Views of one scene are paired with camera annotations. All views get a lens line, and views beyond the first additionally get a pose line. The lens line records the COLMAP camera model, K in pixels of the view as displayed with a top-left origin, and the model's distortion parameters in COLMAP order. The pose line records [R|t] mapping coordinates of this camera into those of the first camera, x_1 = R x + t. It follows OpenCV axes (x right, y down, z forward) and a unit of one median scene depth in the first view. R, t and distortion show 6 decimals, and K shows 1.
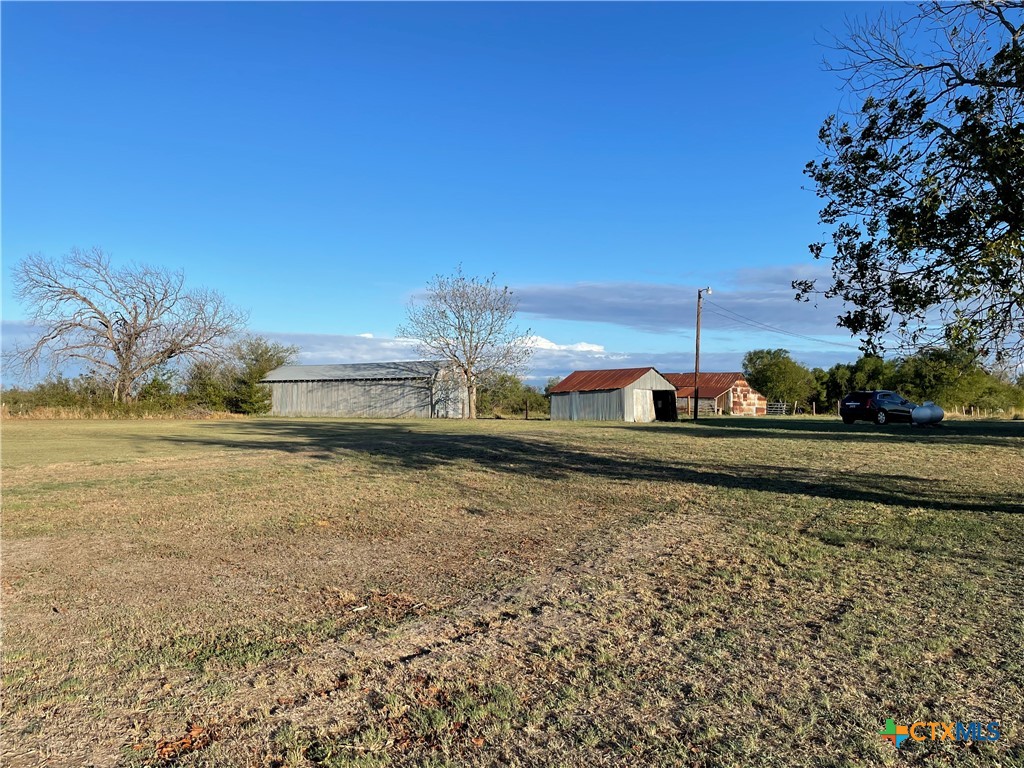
lens RADIAL K [[786.4, 0, 513.1], [0, 786.4, 384.7], [0, 0, 1]] dist [0.000494, -0.001423]
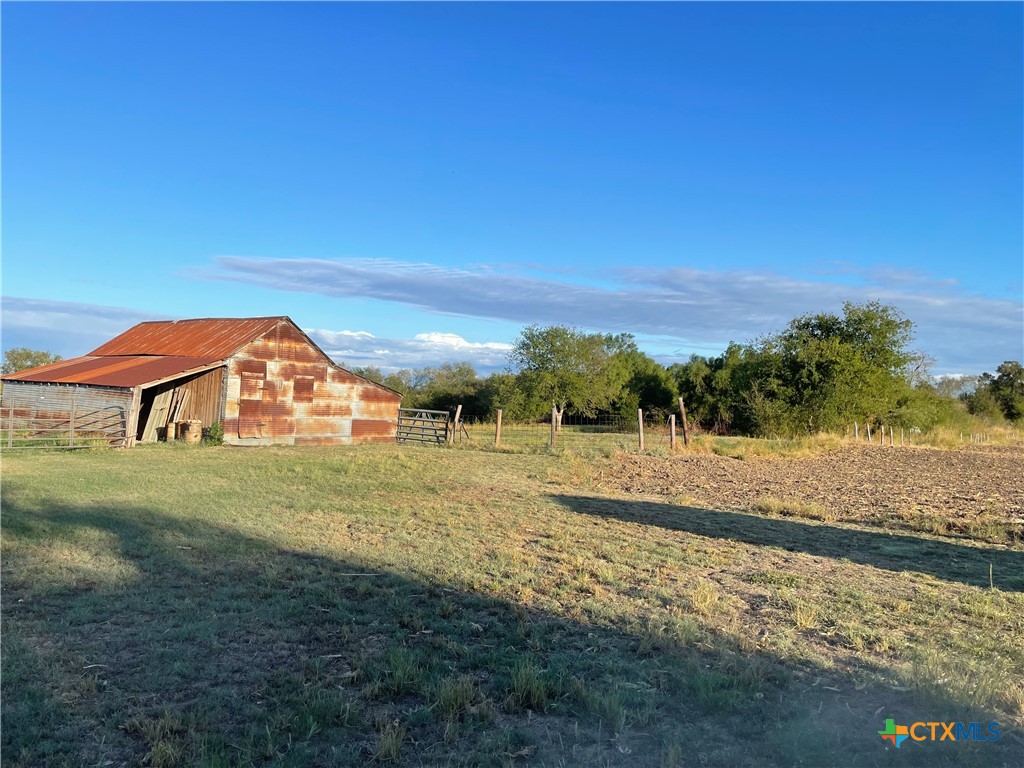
lens RADIAL K [[786.4, 0, 510.6], [0, 786.4, 383.9], [0, 0, 1]] dist [0.000494, -0.001423]
pose [[0.991296, 0.030979, 0.127953, 0.260815], [-0.031382, 0.999507, 0.001137, 0.007616], [-0.127854, -0.005142, 0.991780, 0.497776]]
